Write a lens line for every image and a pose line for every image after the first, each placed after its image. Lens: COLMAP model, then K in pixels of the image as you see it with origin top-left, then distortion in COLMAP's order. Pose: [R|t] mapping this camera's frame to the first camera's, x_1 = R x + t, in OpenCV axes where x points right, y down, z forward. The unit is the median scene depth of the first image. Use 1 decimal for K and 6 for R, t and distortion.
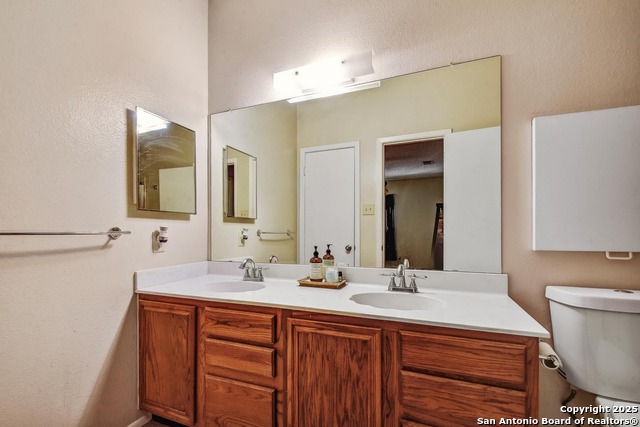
lens RADIAL K [[292.5, 0, 332.7], [0, 292.5, 225.9], [0, 0, 1]] dist [0.030540, -0.018493]
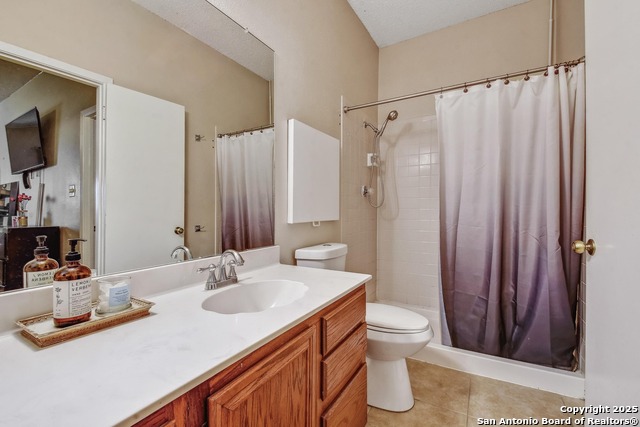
lens RADIAL K [[283.5, 0, 310.3], [0, 283.5, 205.2], [0, 0, 1]] dist [0.025402, -0.016765]
pose [[0.147544, 0.021914, 0.988813, -0.523923], [-0.004135, 0.999759, -0.021540, 0.031640], [-0.989047, -0.000910, 0.147599, 0.750197]]
